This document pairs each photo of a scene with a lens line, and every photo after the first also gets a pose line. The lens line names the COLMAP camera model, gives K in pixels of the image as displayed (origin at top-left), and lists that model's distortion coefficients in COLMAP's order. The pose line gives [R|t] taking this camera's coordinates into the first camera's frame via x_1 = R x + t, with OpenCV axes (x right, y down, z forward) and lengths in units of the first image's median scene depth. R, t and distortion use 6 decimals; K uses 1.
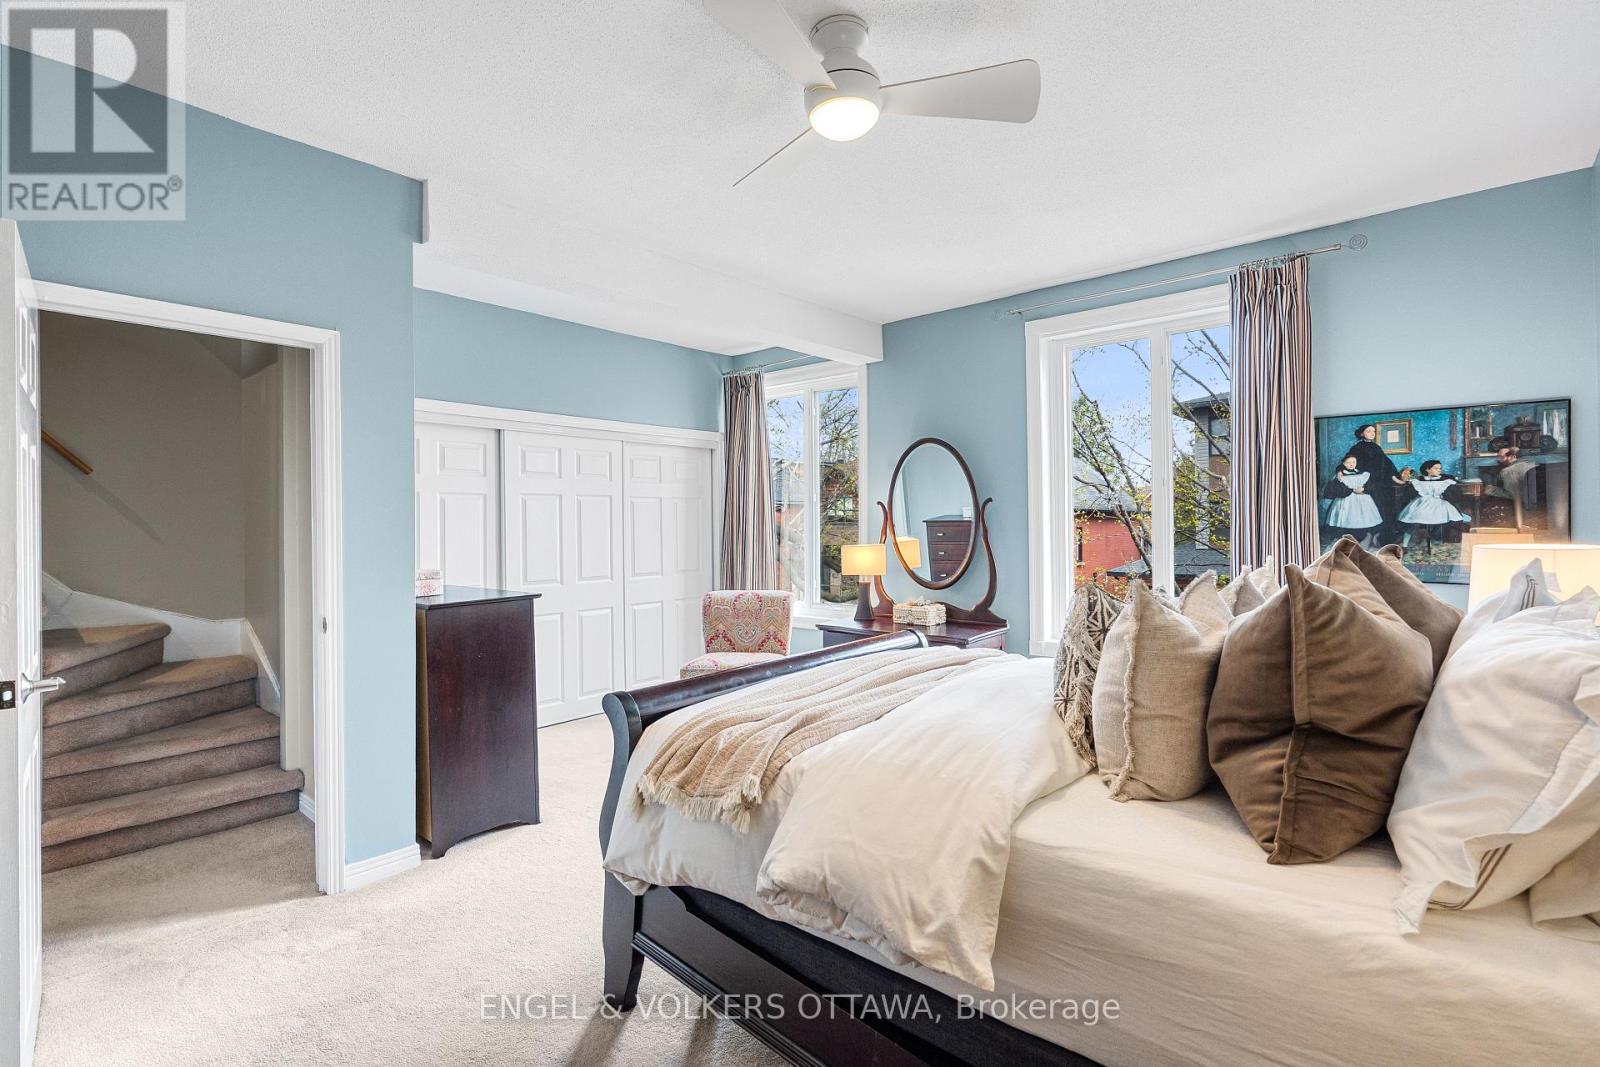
lens RADIAL K [[753.0, 0, 801.2], [0, 753.0, 523.2], [0, 0, 1]] dist [-0.001223, 0.000566]
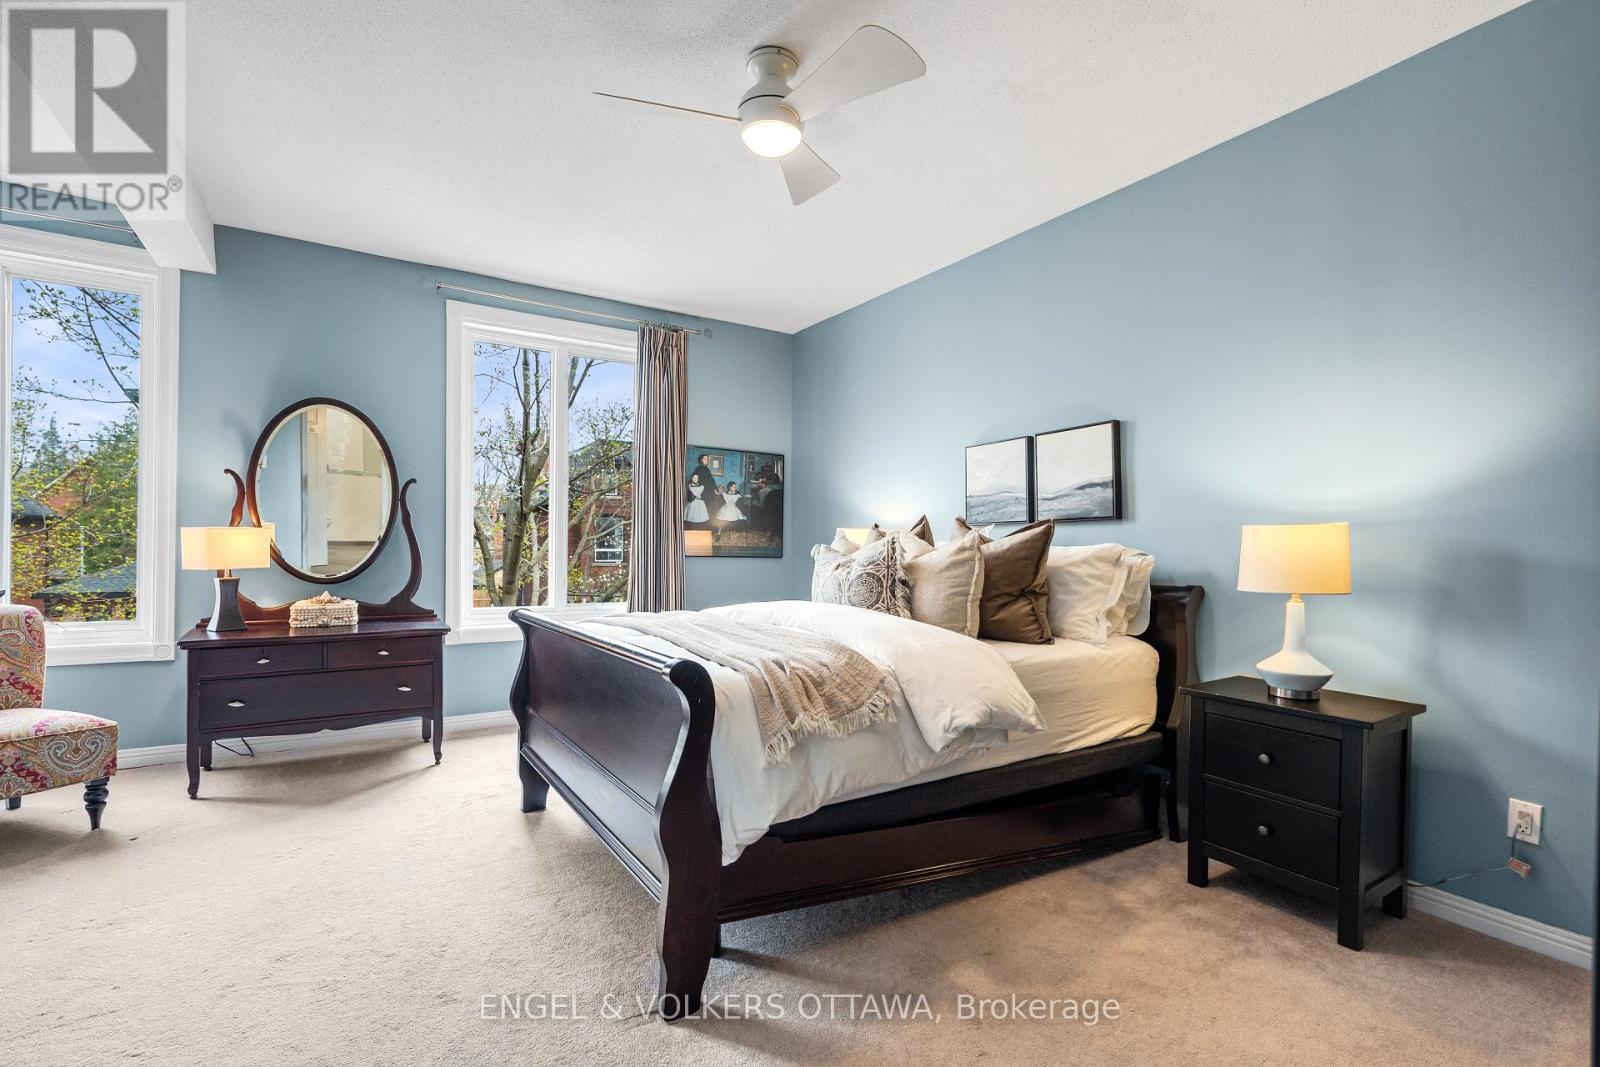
lens RADIAL K [[753.0, 0, 800.6], [0, 753.0, 546.6], [0, 0, 1]] dist [-0.001223, 0.000566]
pose [[0.269343, 0.008853, 0.963004, -0.673180], [-0.017367, 0.999840, -0.004334, 0.059910], [-0.962888, -0.015557, 0.269454, 0.405324]]
